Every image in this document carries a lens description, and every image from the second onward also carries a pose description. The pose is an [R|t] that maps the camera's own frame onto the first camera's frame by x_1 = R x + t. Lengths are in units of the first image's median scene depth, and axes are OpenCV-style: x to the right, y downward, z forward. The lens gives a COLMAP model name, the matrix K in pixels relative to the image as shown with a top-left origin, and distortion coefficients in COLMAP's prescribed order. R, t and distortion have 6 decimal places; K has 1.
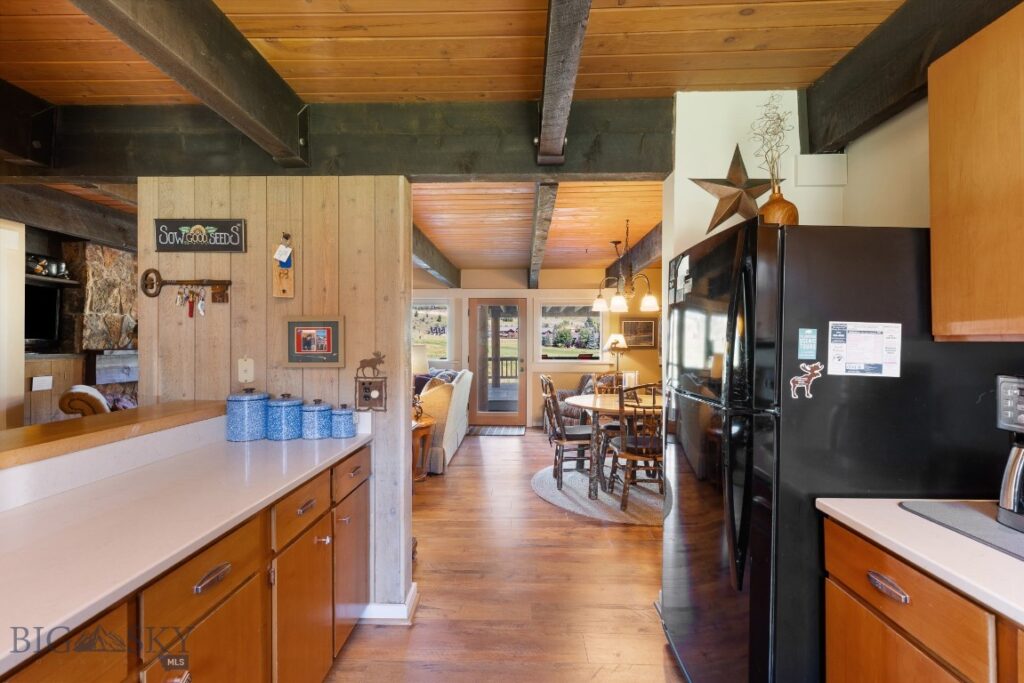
lens RADIAL K [[459.3, 0, 511.3], [0, 459.3, 341.8], [0, 0, 1]] dist [0.008819, -0.001093]
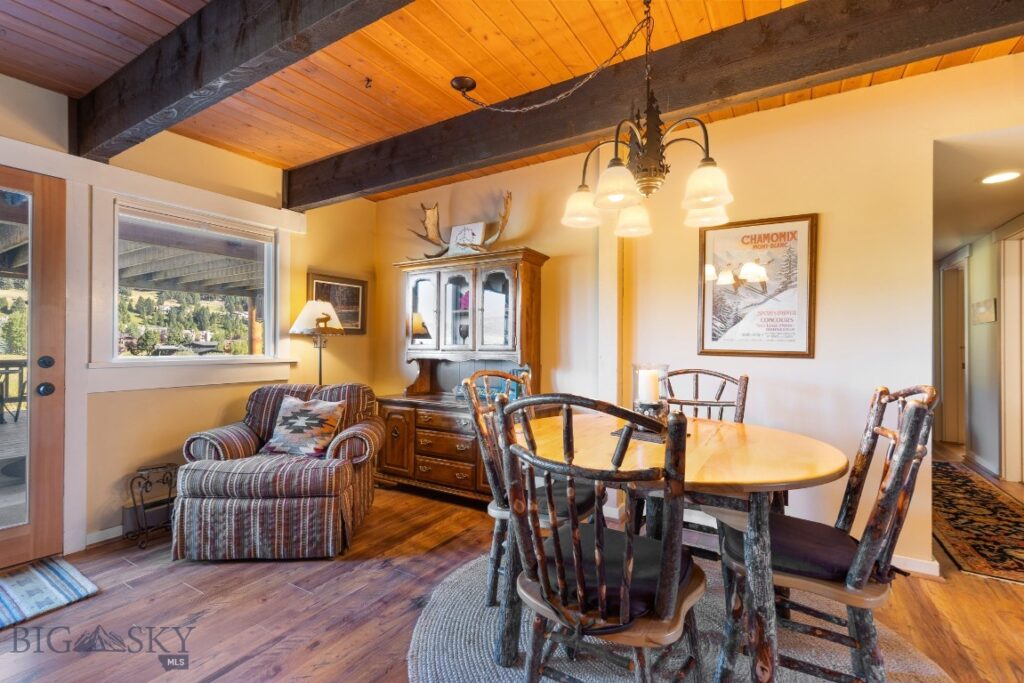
lens RADIAL K [[459.3, 0, 509.9], [0, 459.3, 340.6], [0, 0, 1]] dist [0.008819, -0.001093]
pose [[0.501156, 0.003272, 0.865351, -0.105392], [-0.000547, 0.999994, -0.003464, 0.027393], [-0.865357, 0.001262, 0.501155, 0.563611]]
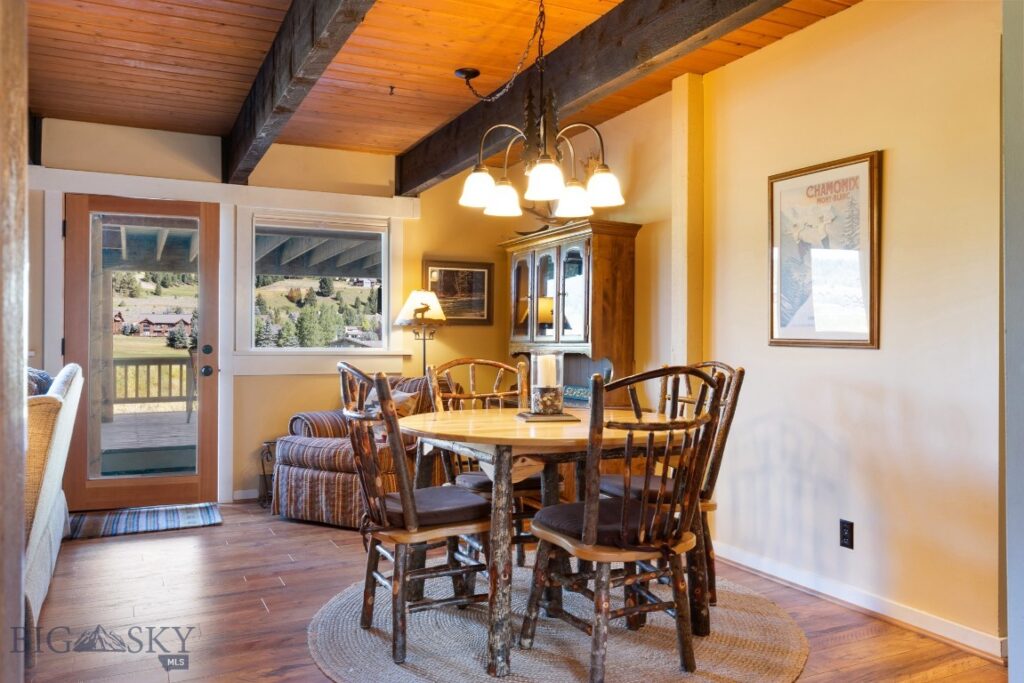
lens RADIAL K [[780.6, 0, 509.7], [0, 780.6, 338.5], [0, 0, 1]] dist [0.013168, 0.000868]
pose [[0.887502, -0.001565, 0.460800, -0.066859], [0.002847, 0.999994, -0.002086, 0.034323], [-0.460794, 0.003164, 0.887501, 0.232977]]
